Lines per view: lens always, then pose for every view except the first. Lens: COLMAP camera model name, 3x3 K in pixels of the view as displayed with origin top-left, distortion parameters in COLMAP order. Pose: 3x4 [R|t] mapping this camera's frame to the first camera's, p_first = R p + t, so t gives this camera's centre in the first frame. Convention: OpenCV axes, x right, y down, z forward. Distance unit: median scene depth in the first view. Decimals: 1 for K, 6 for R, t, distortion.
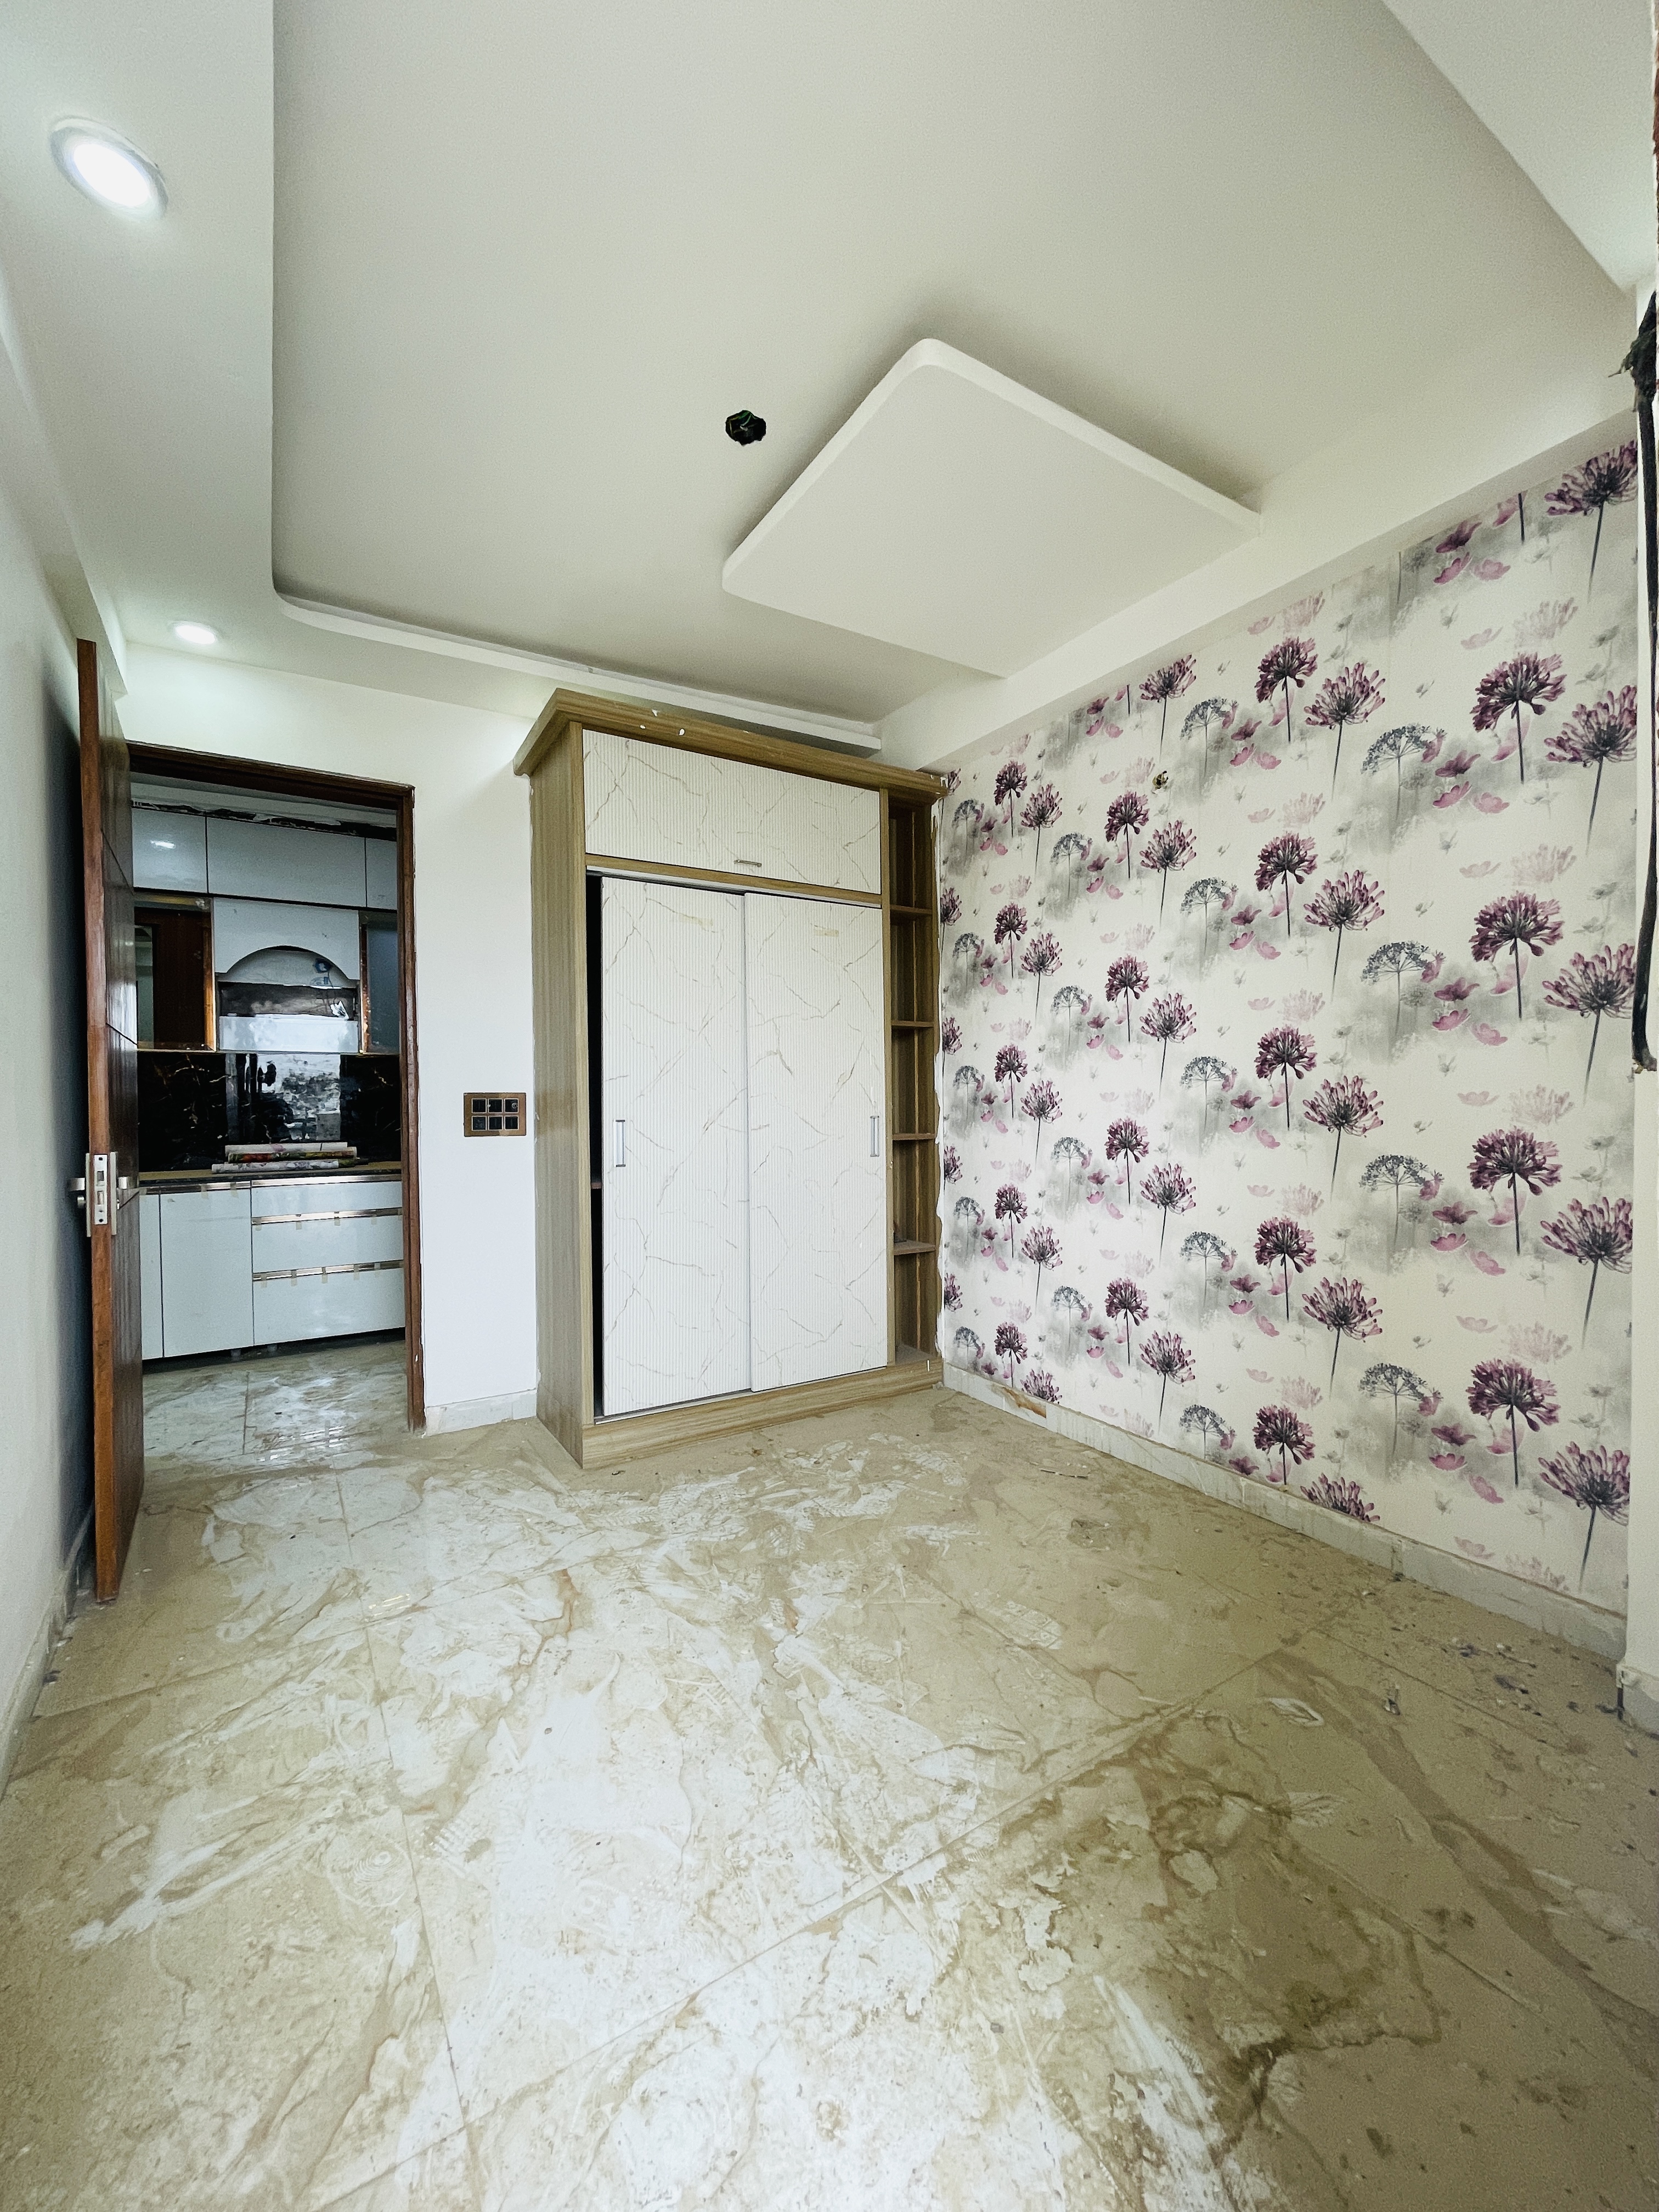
lens RADIAL K [[892.9, 0, 826.3], [0, 892.9, 1108.8], [0, 0, 1]] dist [-0.003033, -0.000323]
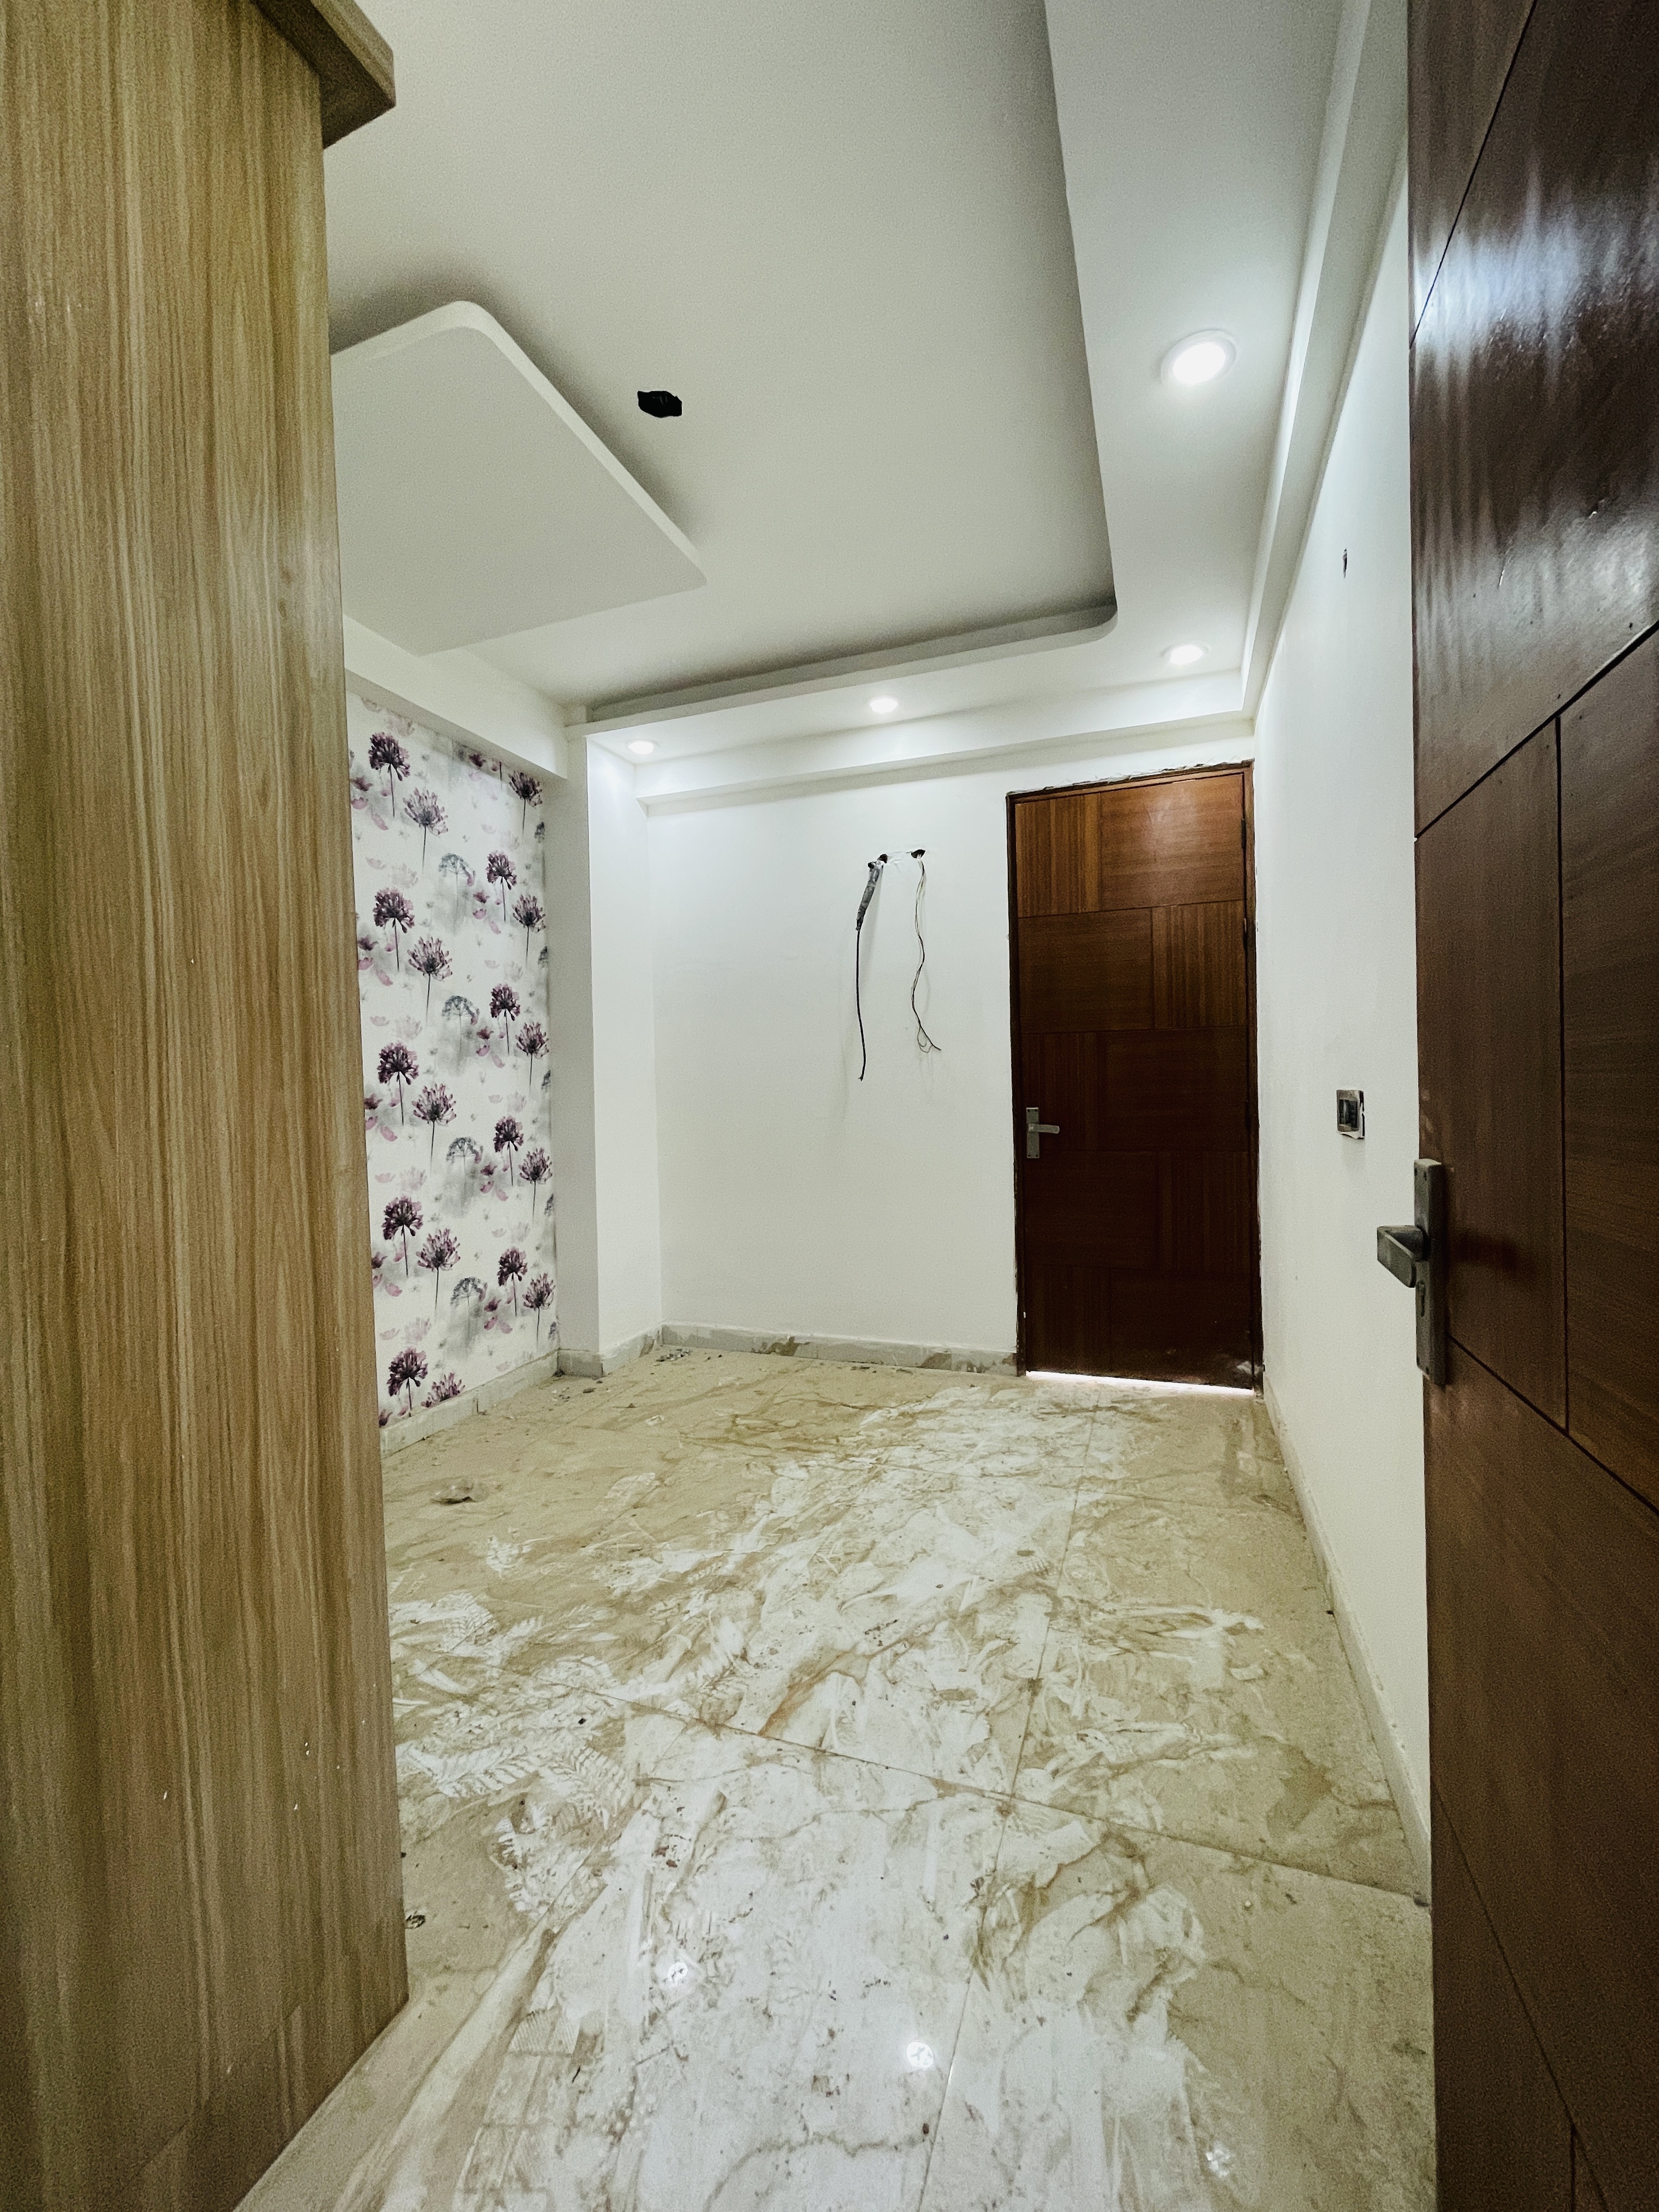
lens RADIAL K [[892.9, 0, 832.2], [0, 892.9, 1108.8], [0, 0, 1]] dist [-0.003033, -0.000323]
pose [[-0.602283, 0.013782, 0.798164, -1.063599], [0.043788, 0.998916, 0.015793, 0.009233], [-0.797081, 0.044462, -0.602233, 1.600613]]
